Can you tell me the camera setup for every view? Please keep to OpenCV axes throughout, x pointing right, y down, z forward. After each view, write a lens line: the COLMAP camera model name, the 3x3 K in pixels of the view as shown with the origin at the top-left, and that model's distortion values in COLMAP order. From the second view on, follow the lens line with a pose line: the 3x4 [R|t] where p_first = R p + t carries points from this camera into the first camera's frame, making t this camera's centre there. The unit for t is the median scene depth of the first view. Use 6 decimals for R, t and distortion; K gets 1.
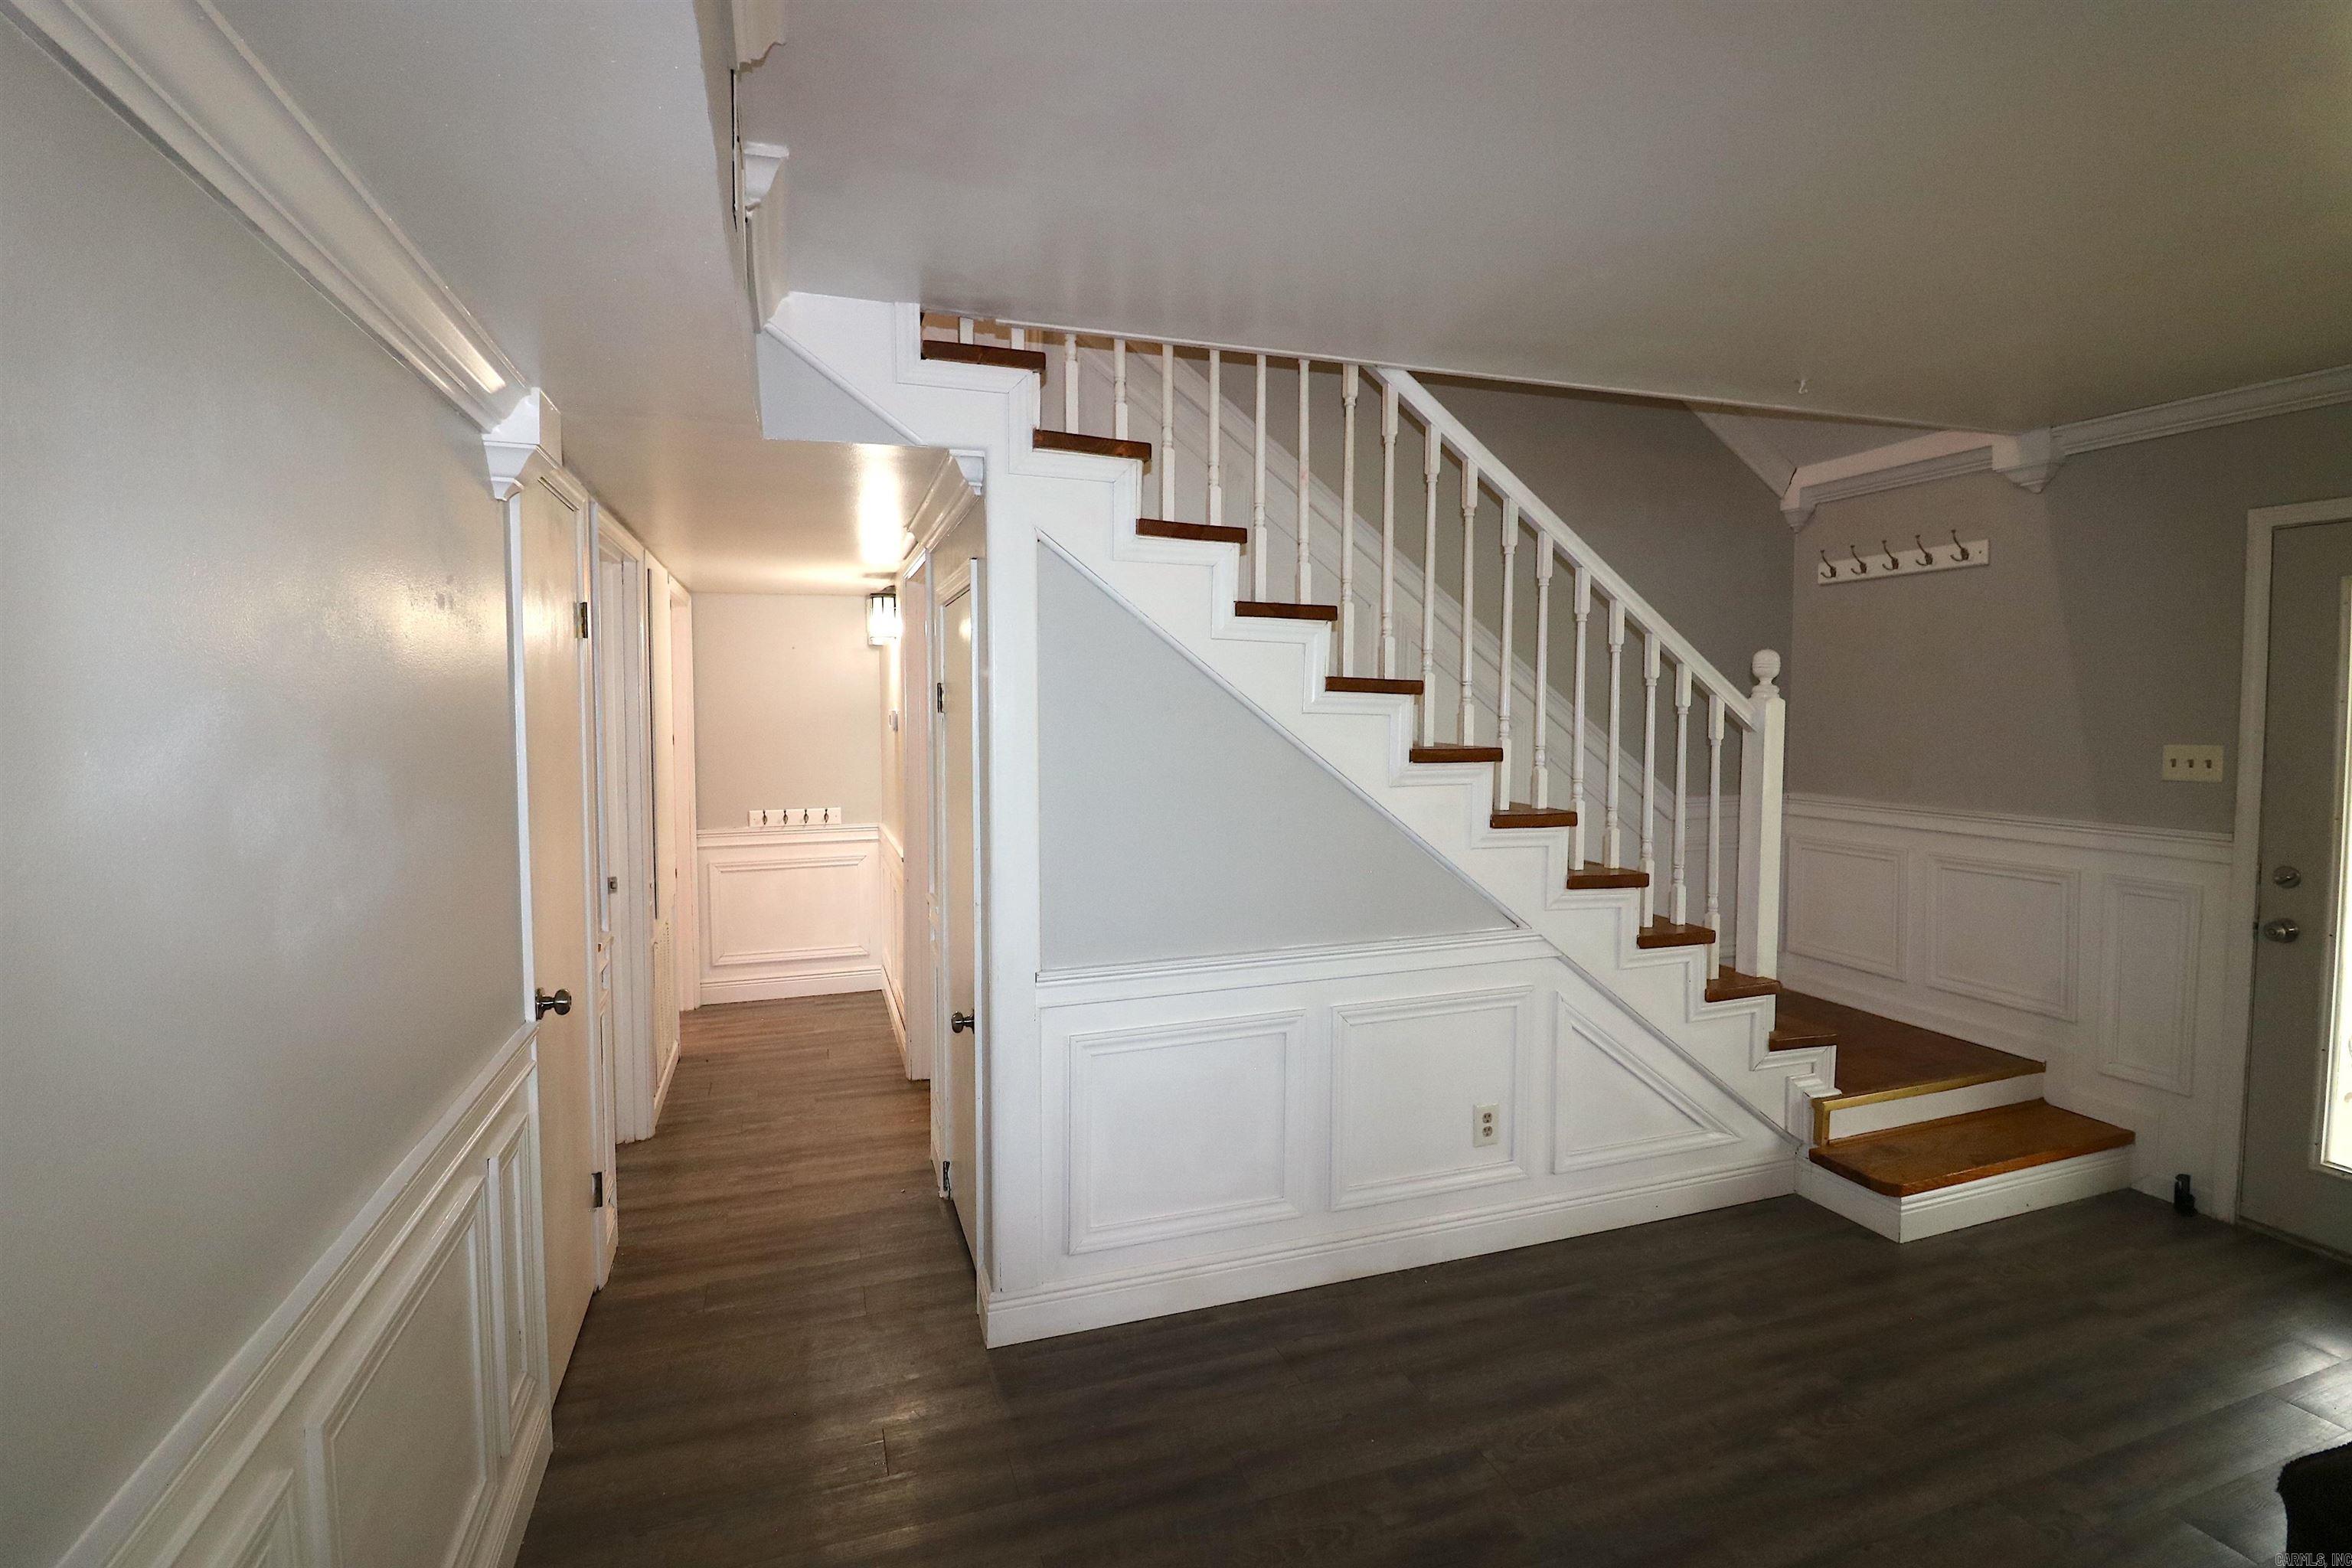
lens RADIAL K [[1086.1, 0, 1179.8], [0, 1086.1, 752.3], [0, 0, 1]] dist [-0.000207, -0.007846]
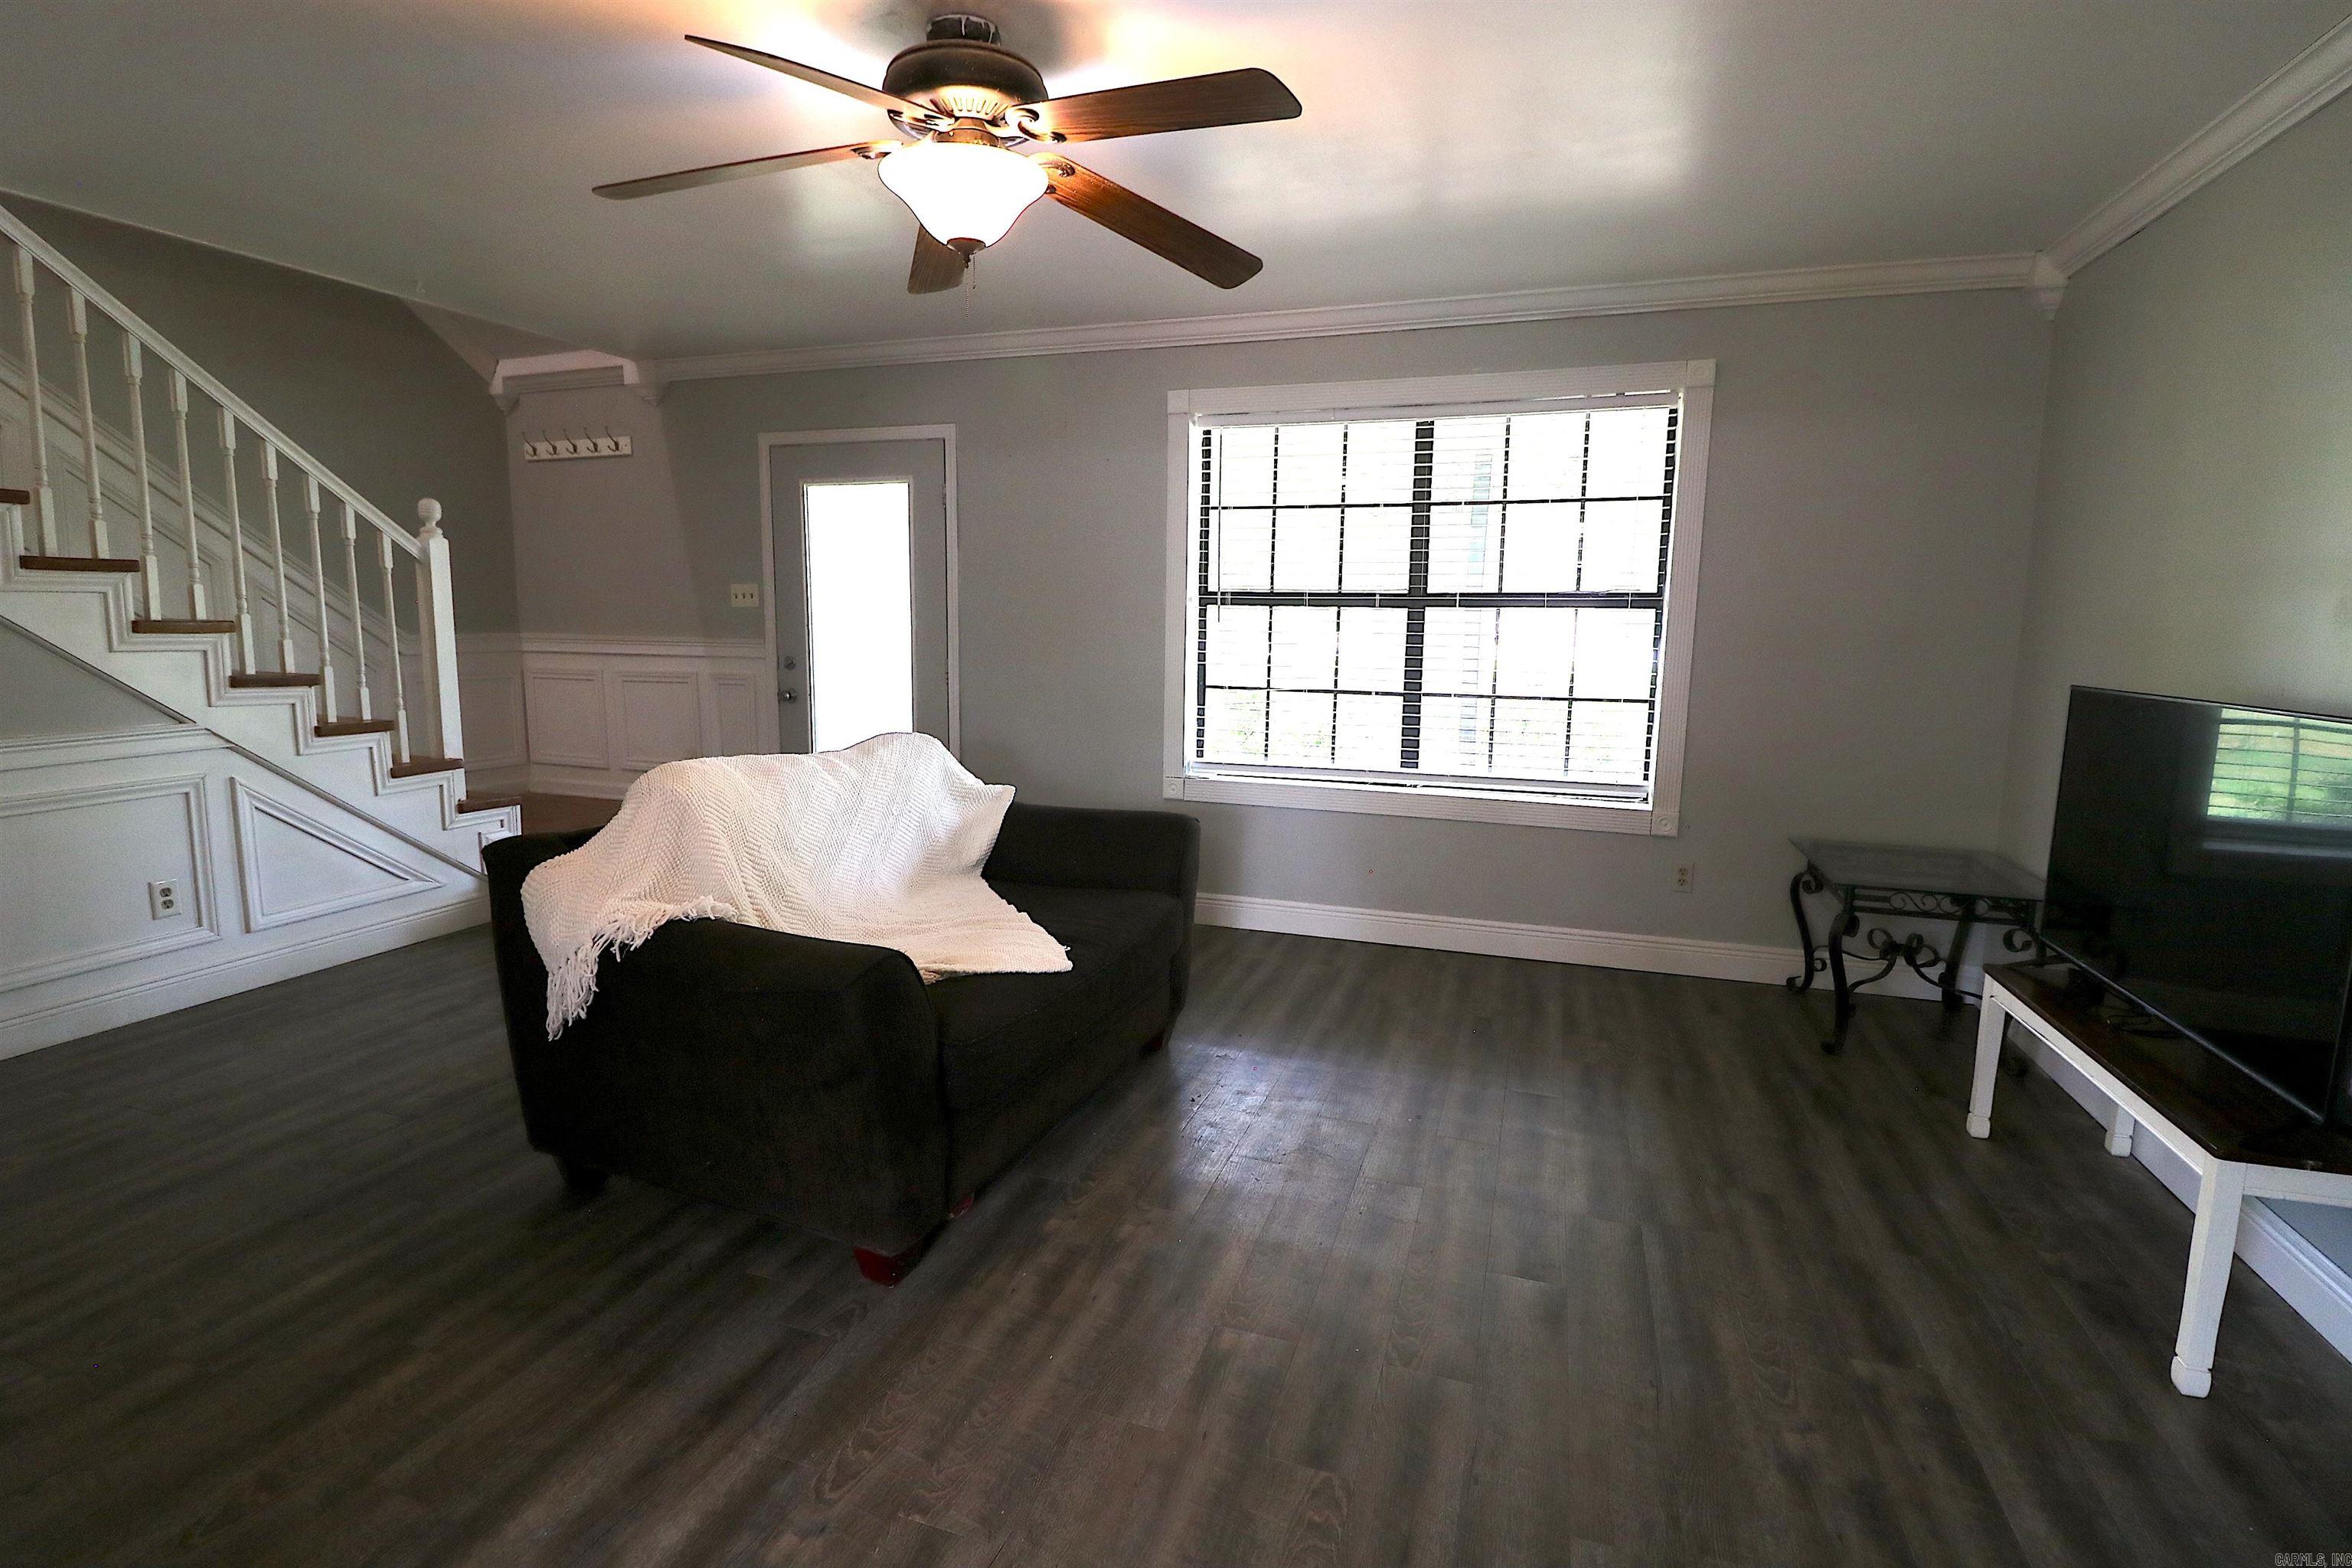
lens RADIAL K [[1090.8, 0, 1174.7], [0, 1090.8, 768.3], [0, 0, 1]] dist [-0.000393, -0.012831]
pose [[0.616712, -0.099183, 0.780916, 0.060714], [0.023750, 0.993924, 0.107480, 0.103168], [-0.786831, -0.047737, 0.615320, -0.476320]]
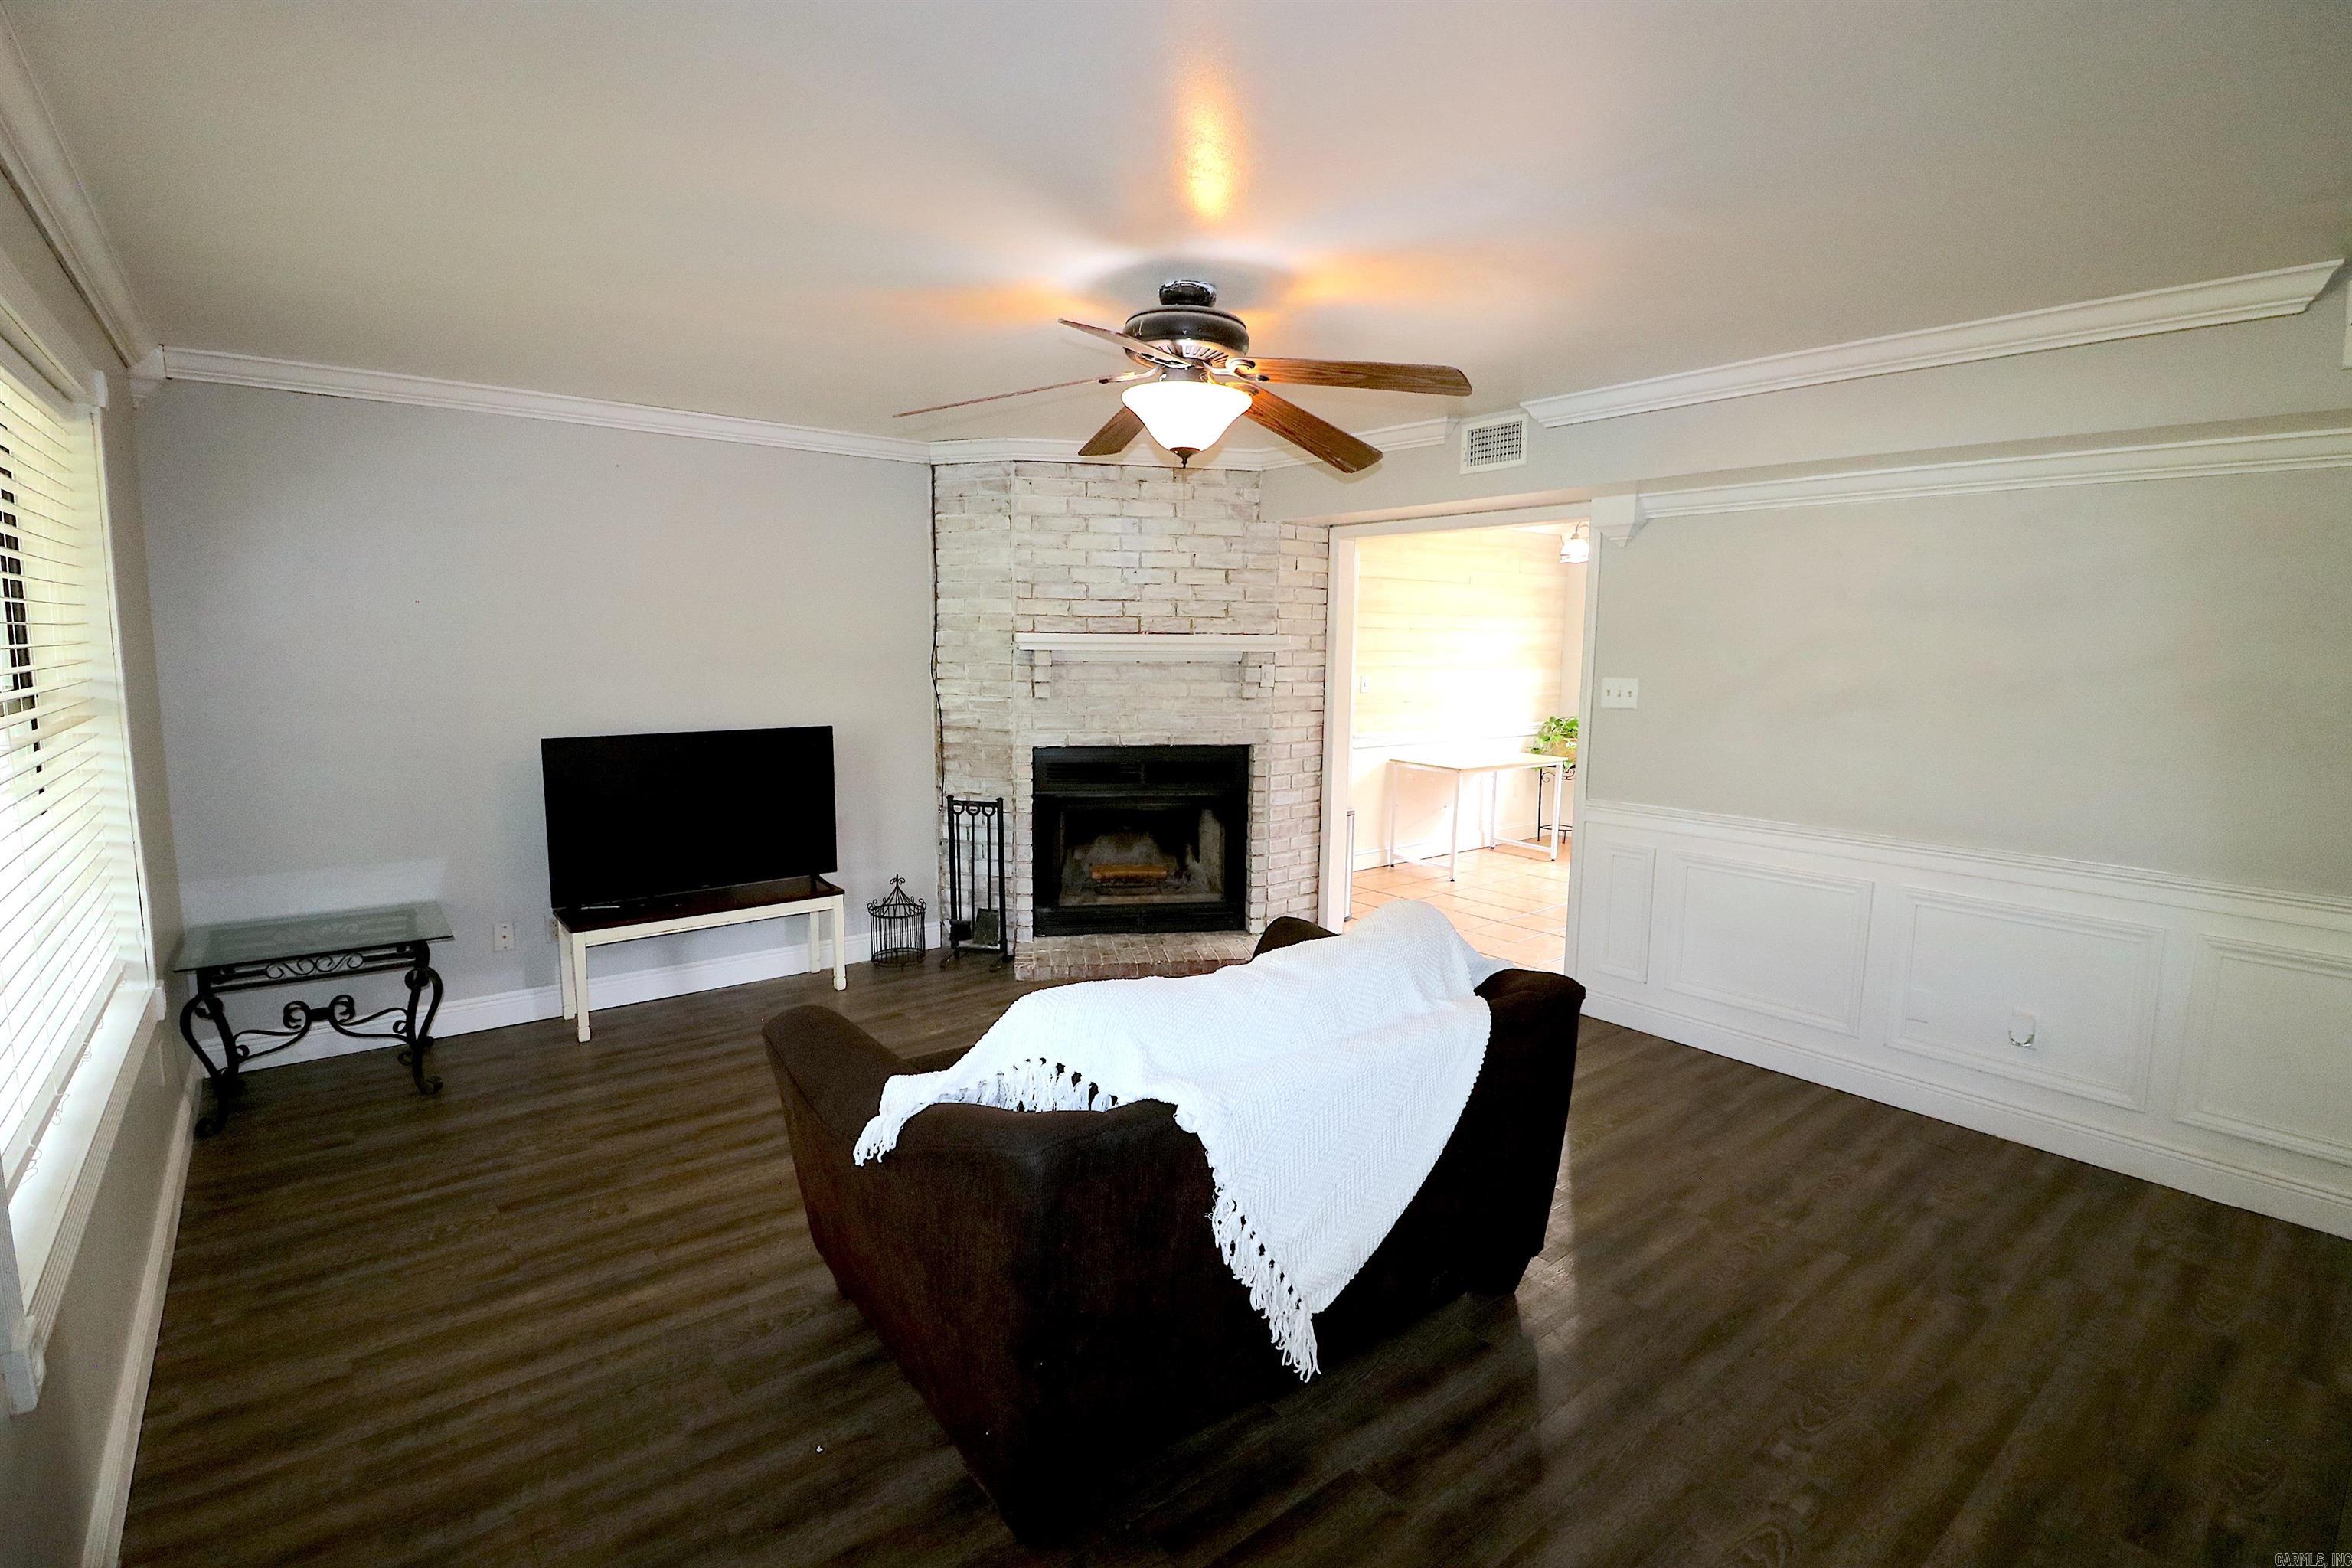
lens RADIAL K [[1090.8, 0, 1174.7], [0, 1090.8, 768.3], [0, 0, 1]] dist [-0.000393, -0.012831]
pose [[-0.943250, 0.031495, -0.330587, 0.841683], [-0.023653, 0.986593, 0.161479, -0.041380], [0.331240, 0.160135, -0.929858, 0.899053]]
